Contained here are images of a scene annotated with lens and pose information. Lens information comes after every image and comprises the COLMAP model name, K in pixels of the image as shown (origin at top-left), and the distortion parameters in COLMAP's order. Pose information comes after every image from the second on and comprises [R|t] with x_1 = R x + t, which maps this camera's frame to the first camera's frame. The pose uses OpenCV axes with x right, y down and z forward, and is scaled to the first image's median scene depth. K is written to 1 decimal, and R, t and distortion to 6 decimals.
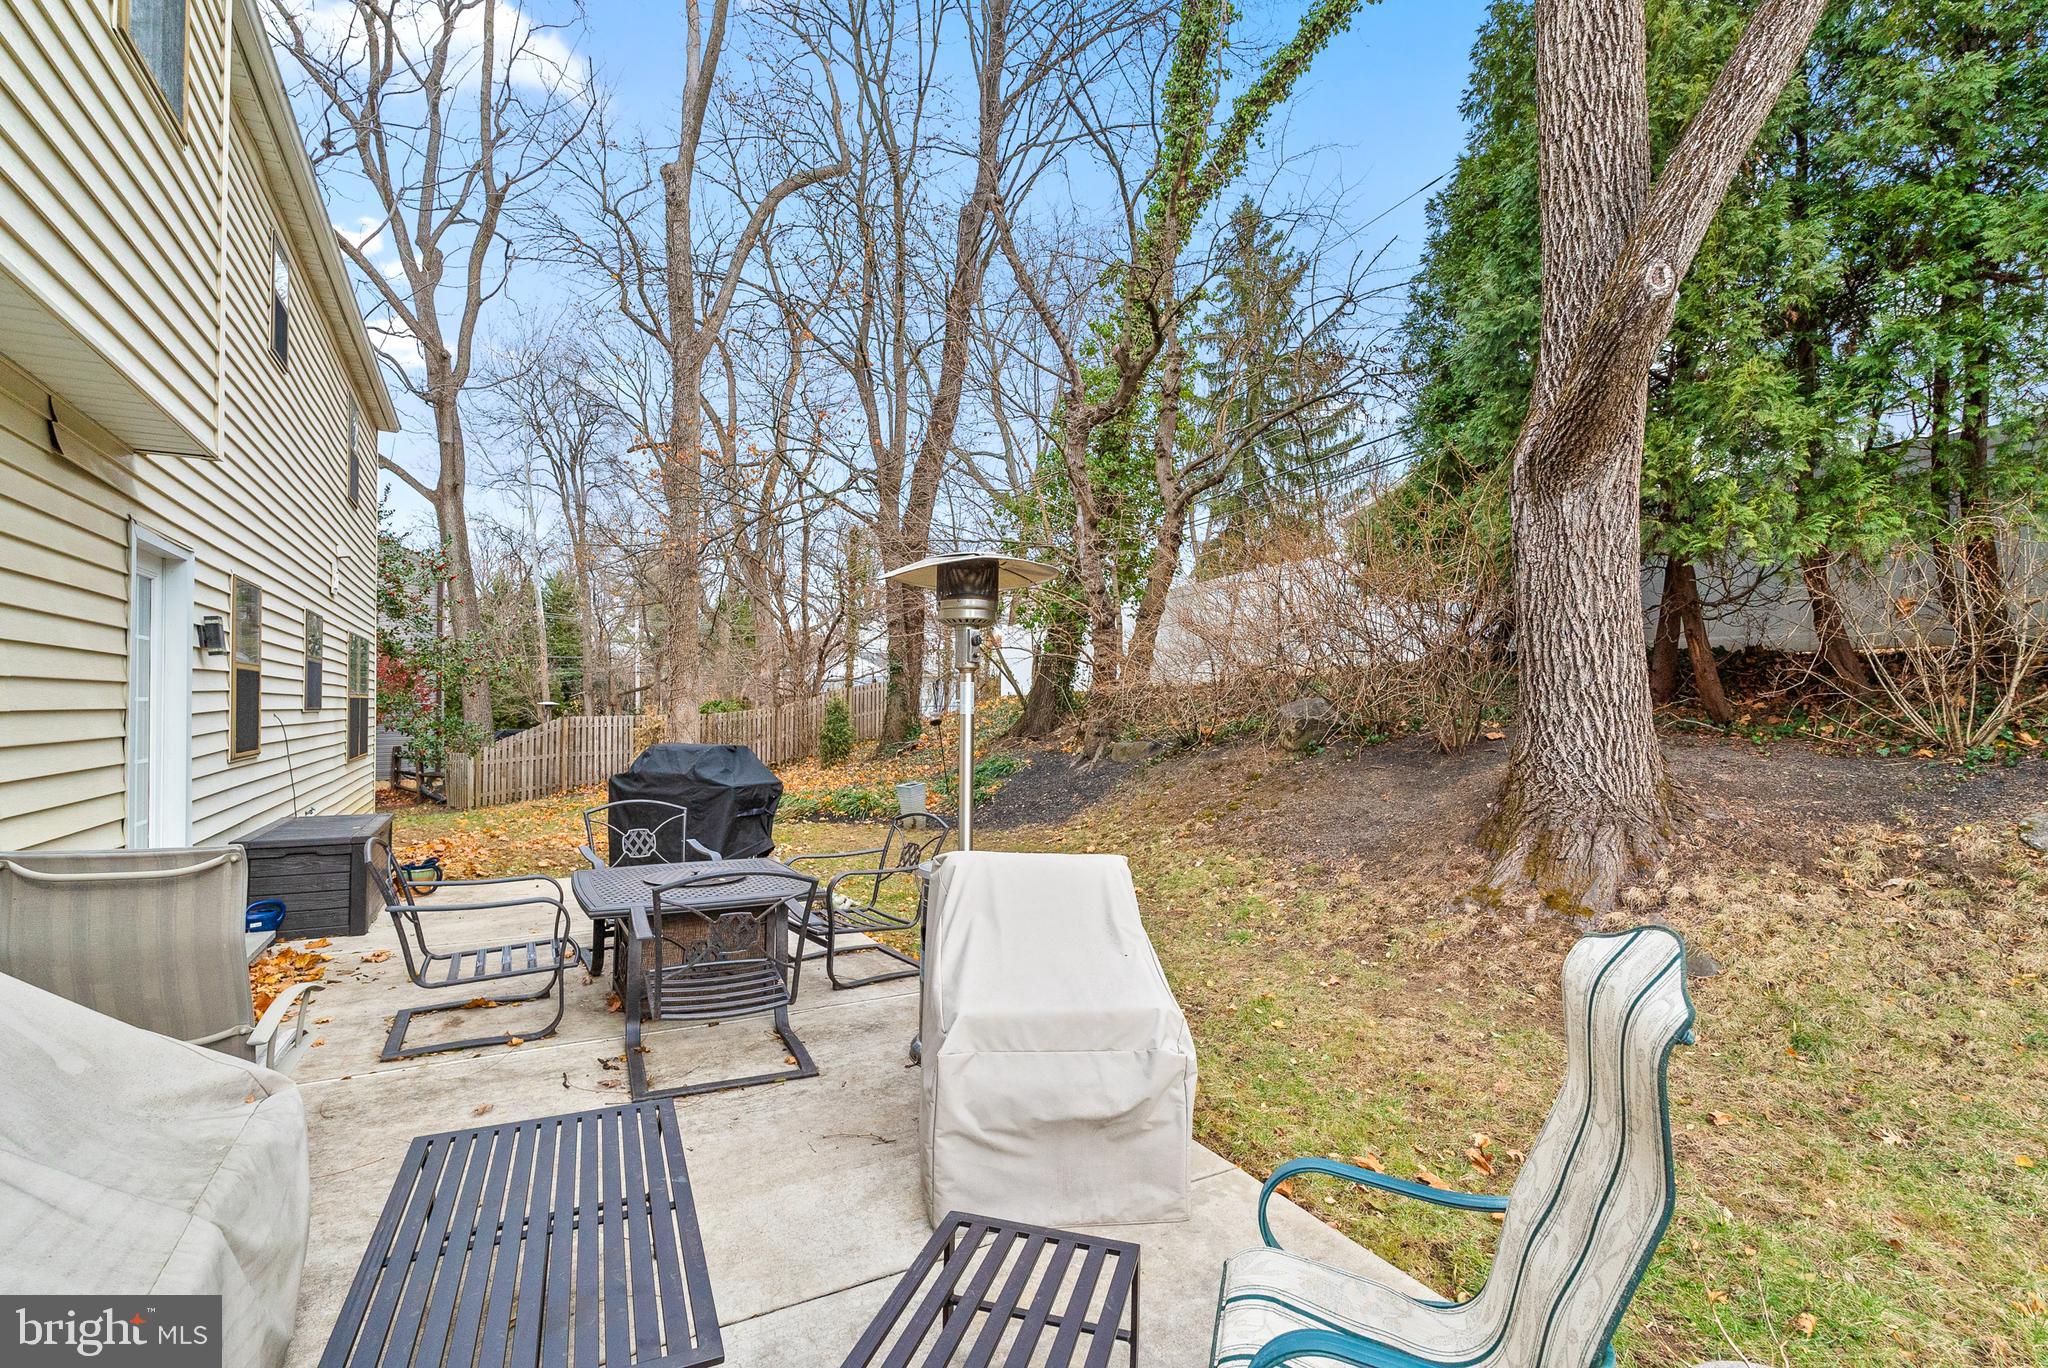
lens RADIAL K [[943.1, 0, 1024.0], [0, 943.1, 684.0], [0, 0, 1]] dist [0.018145, -0.000150]
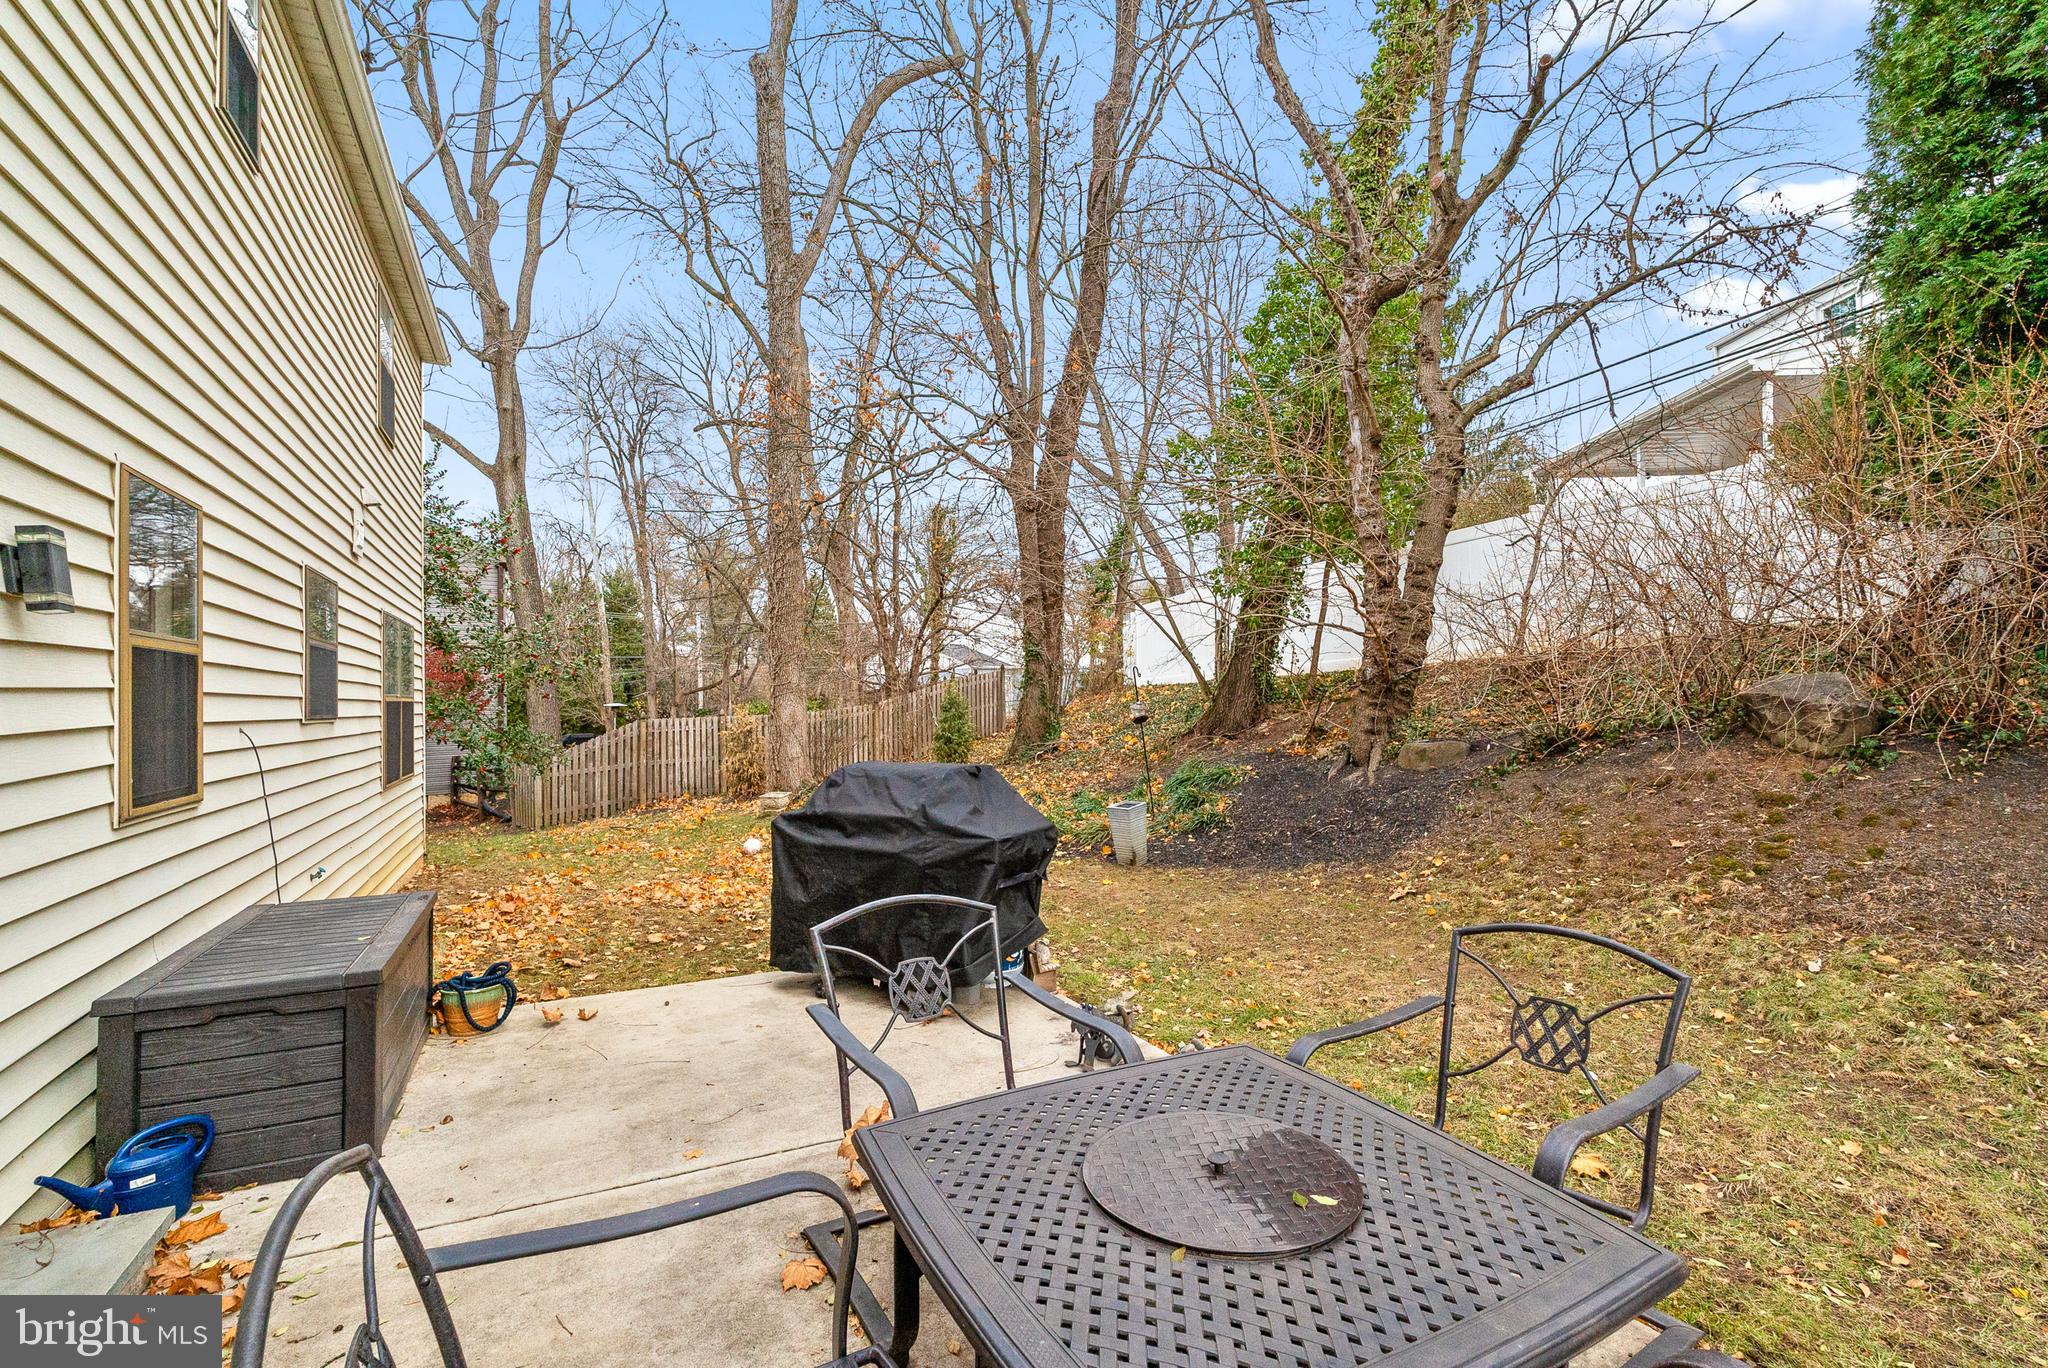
lens RADIAL K [[930.8, 0, 1023.5], [0, 930.8, 670.8], [0, 0, 1]] dist [0.002238, 0.000829]
pose [[0.999003, -0.020986, -0.039396, -0.110863], [0.020697, 0.999756, -0.007742, 0.004066], [0.039549, 0.006919, 0.999194, 0.177797]]
